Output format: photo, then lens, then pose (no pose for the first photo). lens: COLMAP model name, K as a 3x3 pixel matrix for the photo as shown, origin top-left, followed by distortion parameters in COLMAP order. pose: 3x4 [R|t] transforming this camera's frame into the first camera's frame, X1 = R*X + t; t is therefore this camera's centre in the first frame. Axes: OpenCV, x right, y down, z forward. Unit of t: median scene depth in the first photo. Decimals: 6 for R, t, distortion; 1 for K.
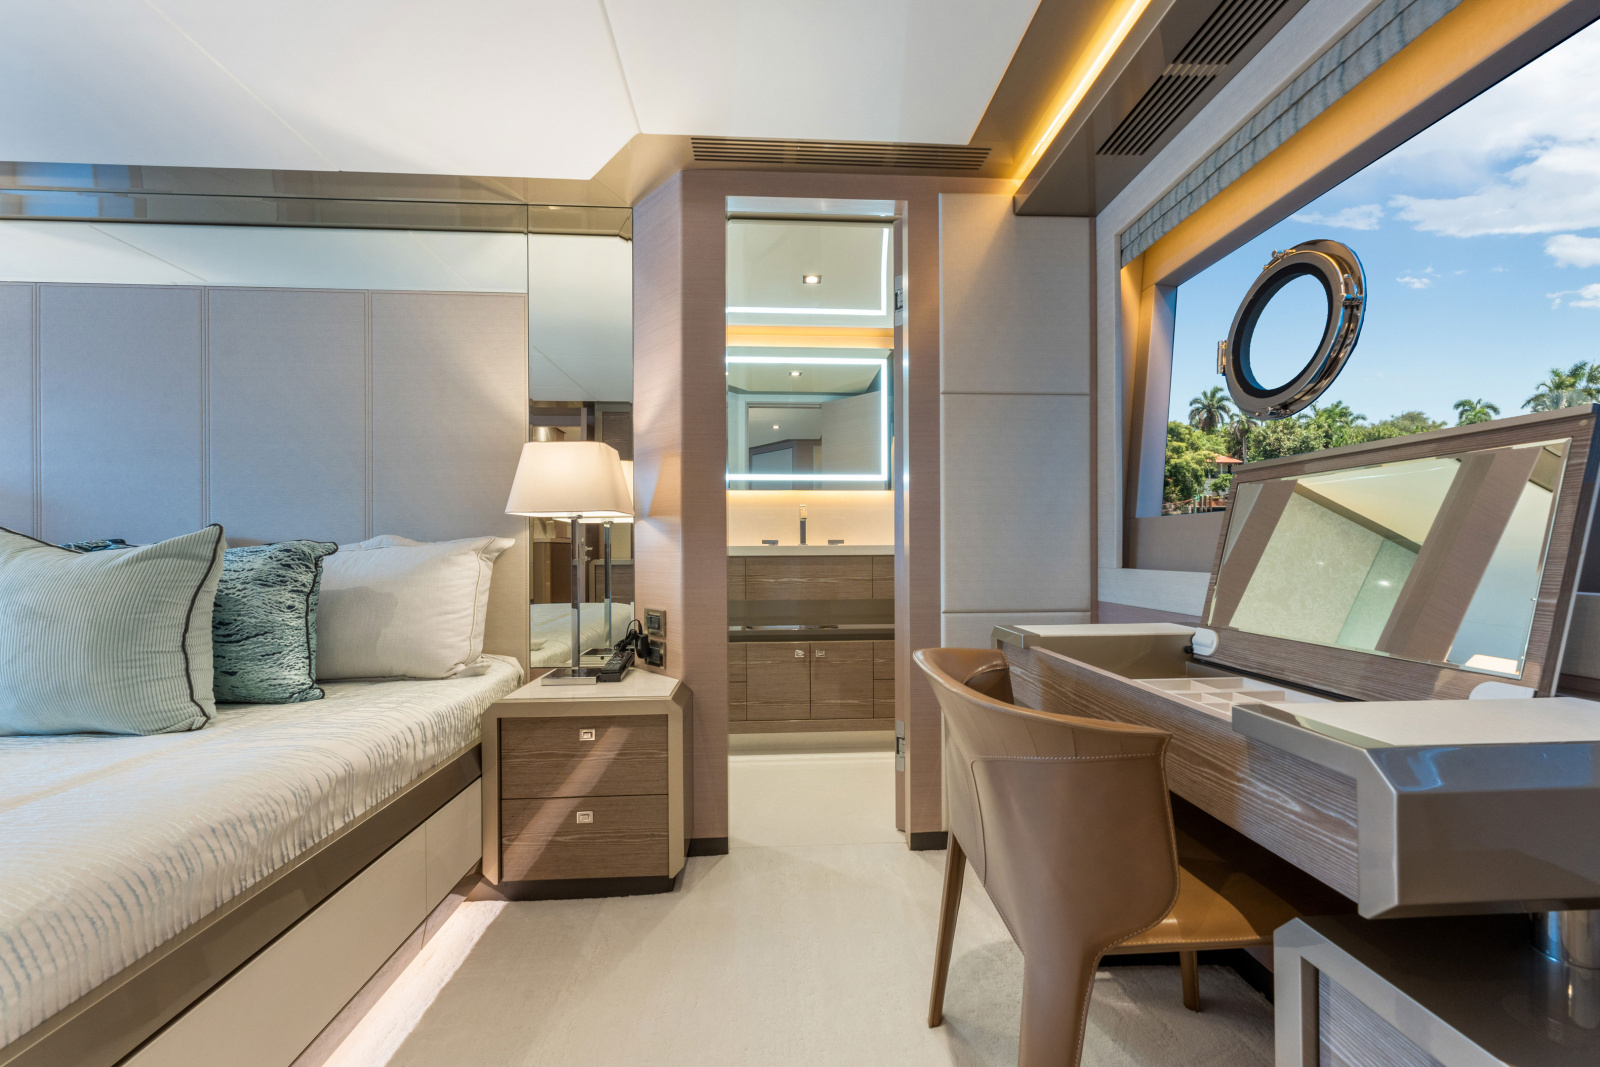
lens RADIAL K [[631.2, 0, 808.7], [0, 631.2, 550.9], [0, 0, 1]] dist [-0.000735, -0.000359]
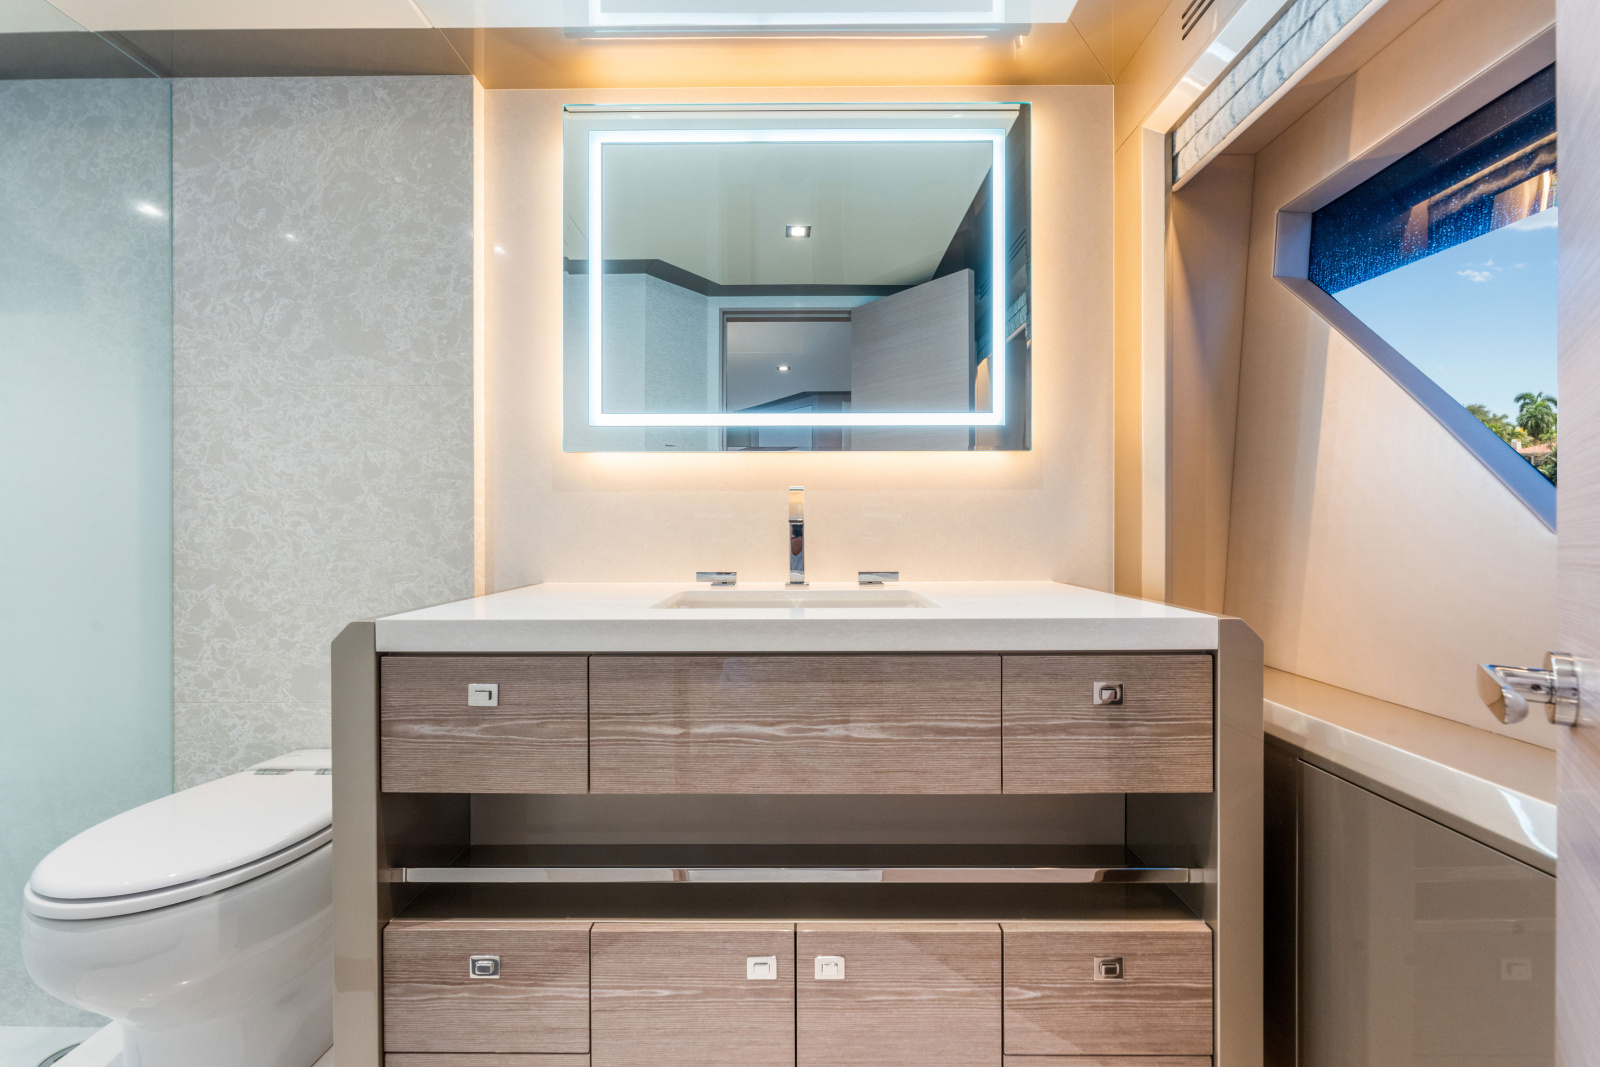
lens RADIAL K [[631.2, 0, 793.3], [0, 631.2, 528.6], [0, 0, 1]] dist [-0.000735, -0.000359]
pose [[0.996907, 0.003818, -0.078499, 0.033464], [-0.003962, 0.999991, -0.001682, -0.073976], [0.078492, 0.001988, 0.996913, 0.970817]]
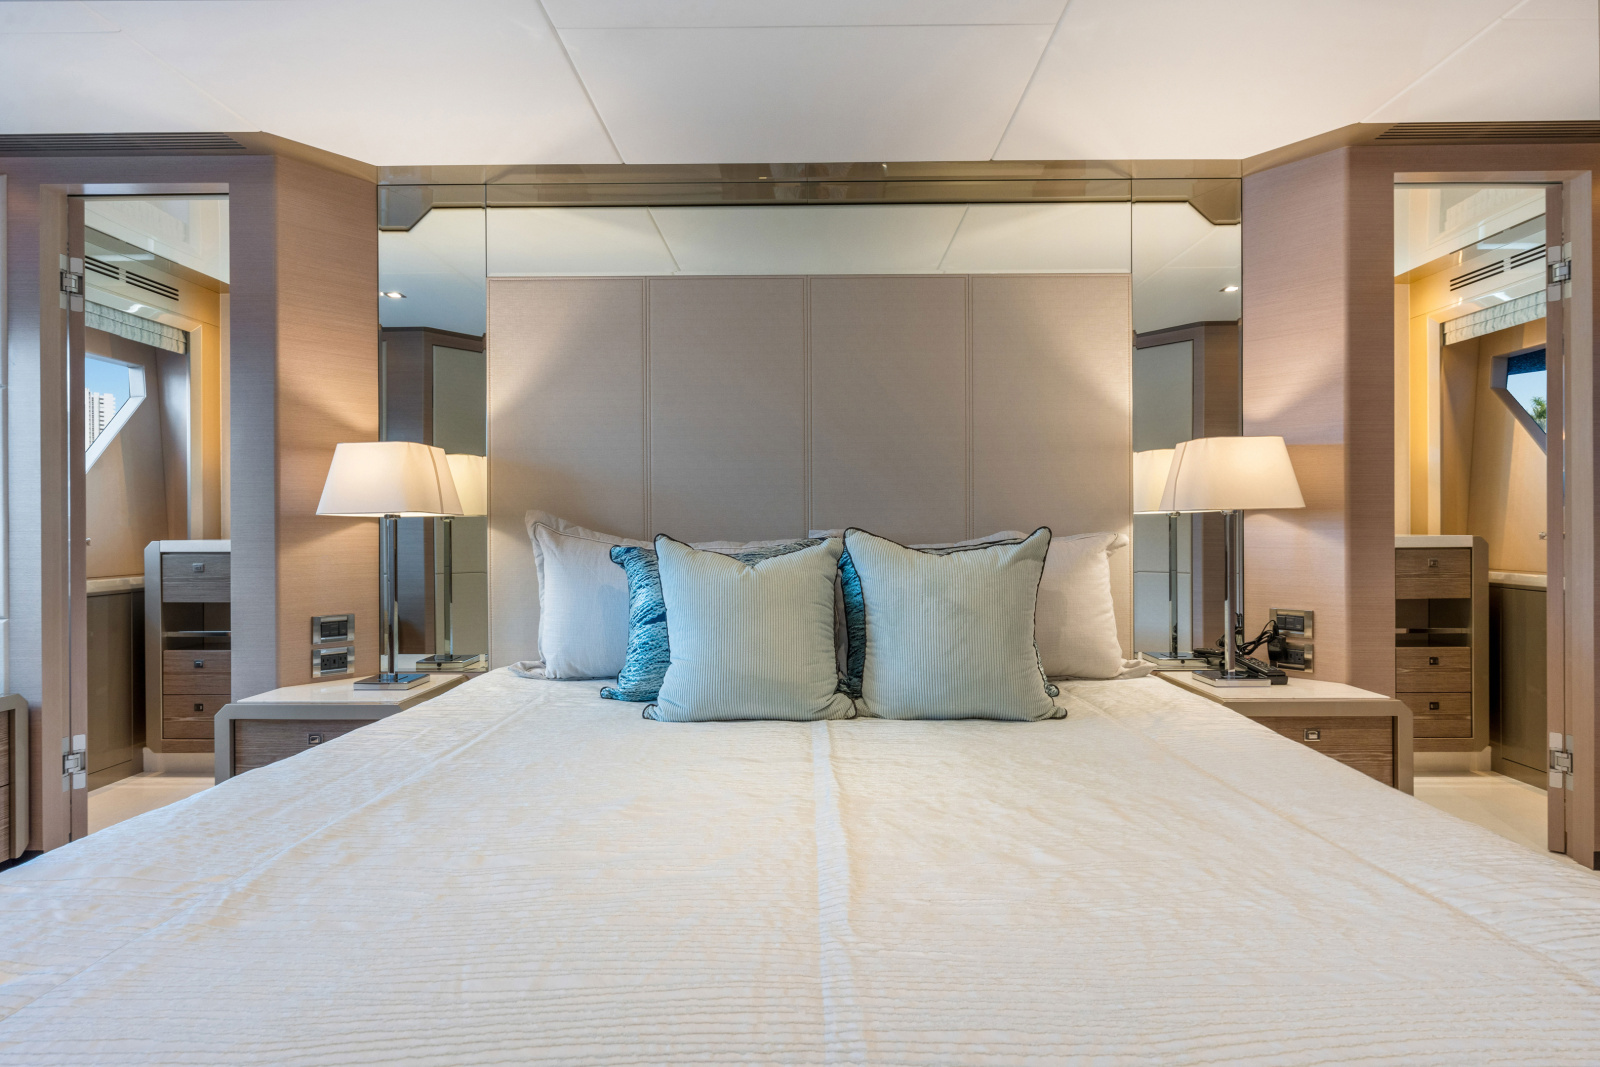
lens RADIAL K [[882.6, 0, 801.8], [0, 882.6, 525.4], [0, 0, 1]] dist [0.002335, -0.000589]
pose [[0.996865, 0.000911, -0.079122, -0.857557], [-0.001087, 0.999997, -0.002183, -0.029310], [0.079119, 0.002262, 0.996863, -0.365613]]
